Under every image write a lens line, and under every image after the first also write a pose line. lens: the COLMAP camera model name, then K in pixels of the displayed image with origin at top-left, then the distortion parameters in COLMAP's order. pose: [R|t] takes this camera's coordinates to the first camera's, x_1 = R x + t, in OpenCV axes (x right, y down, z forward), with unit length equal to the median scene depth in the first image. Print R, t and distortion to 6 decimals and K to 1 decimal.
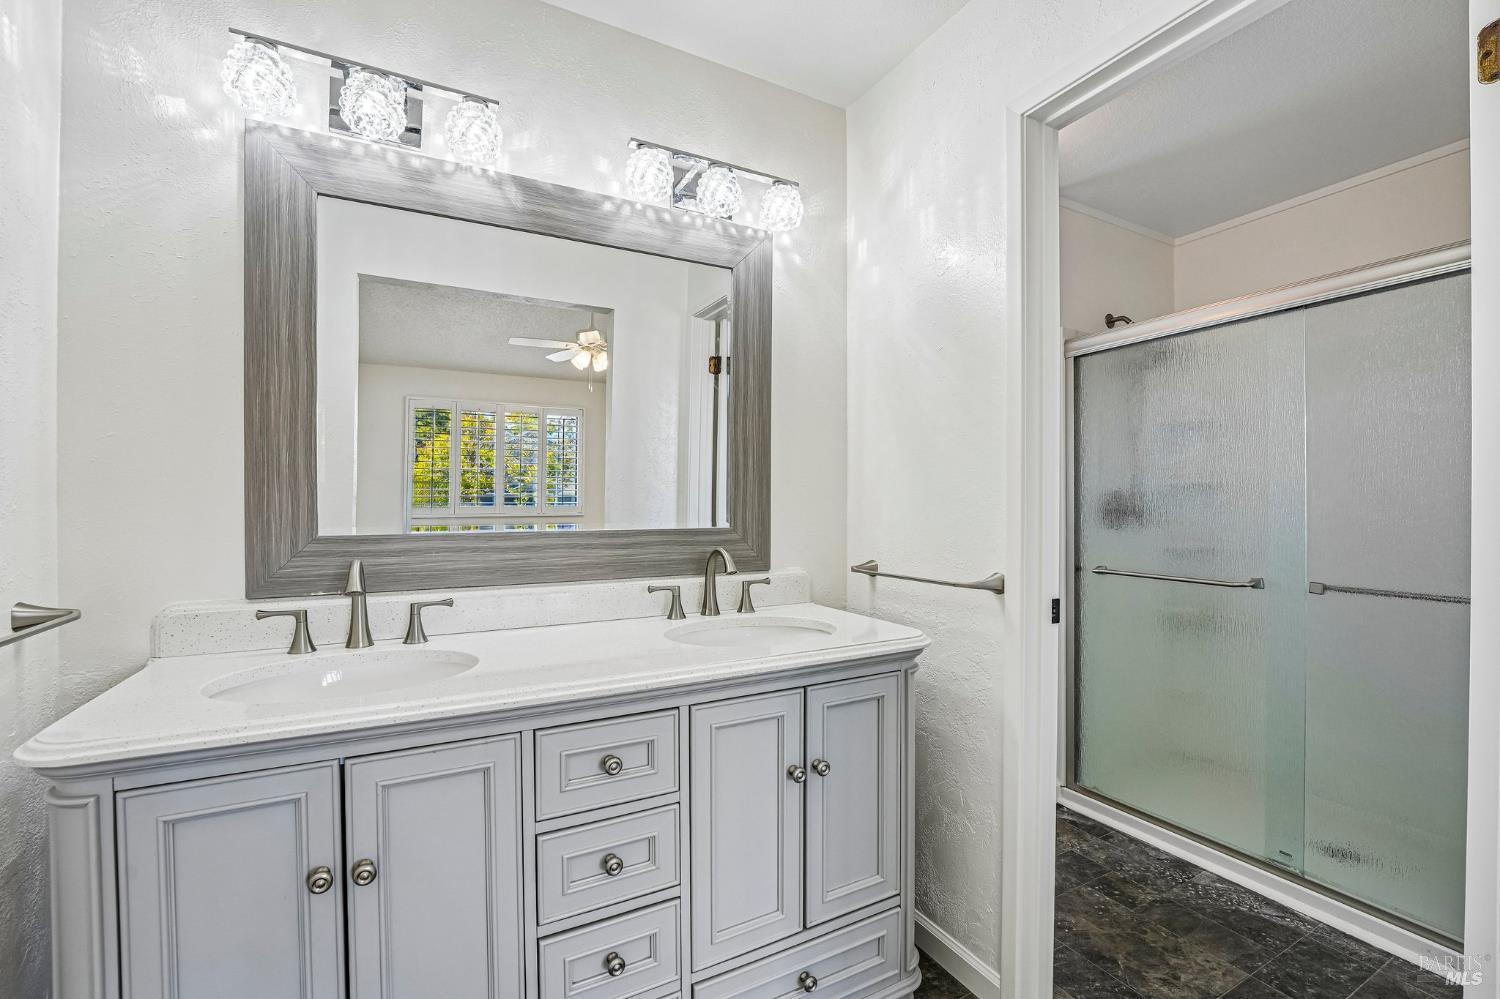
lens RADIAL K [[634.7, 0, 750.0], [0, 634.7, 499.5], [0, 0, 1]] dist [-0.034938, 0.005238]
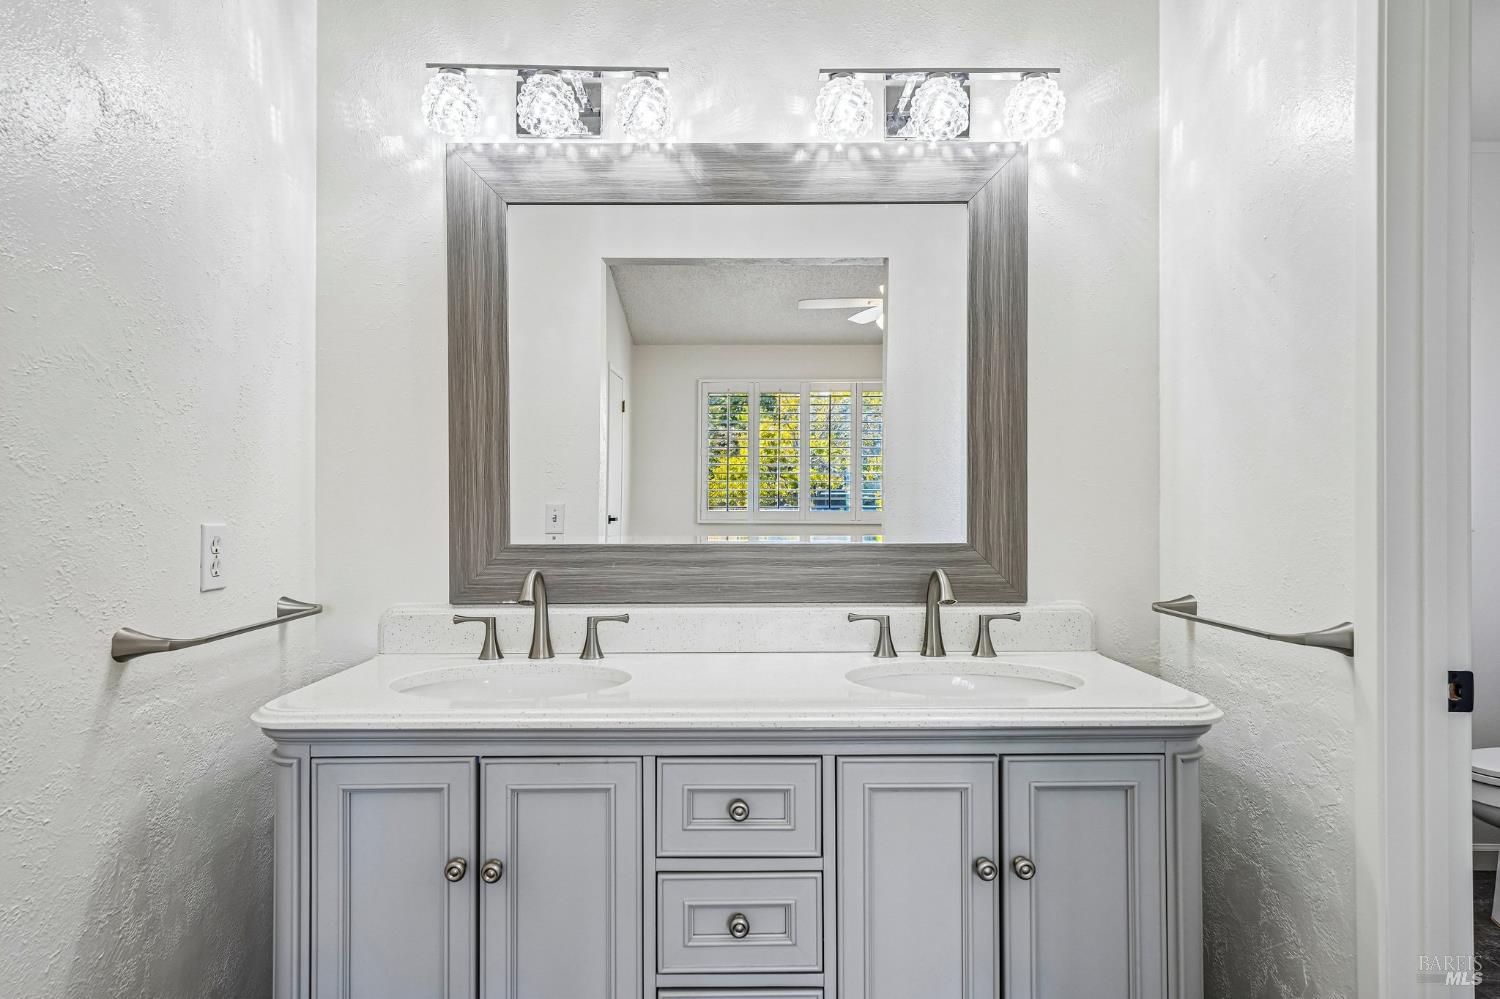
lens RADIAL K [[881.5, 0, 750.4], [0, 881.5, 488.9], [0, 0, 1]] dist [0.004281, 0.000125]
pose [[0.886011, -0.010408, -0.463547, 0.305597], [0.004093, 0.999885, -0.014626, -0.008698], [0.463646, 0.011062, 0.885952, -0.076713]]
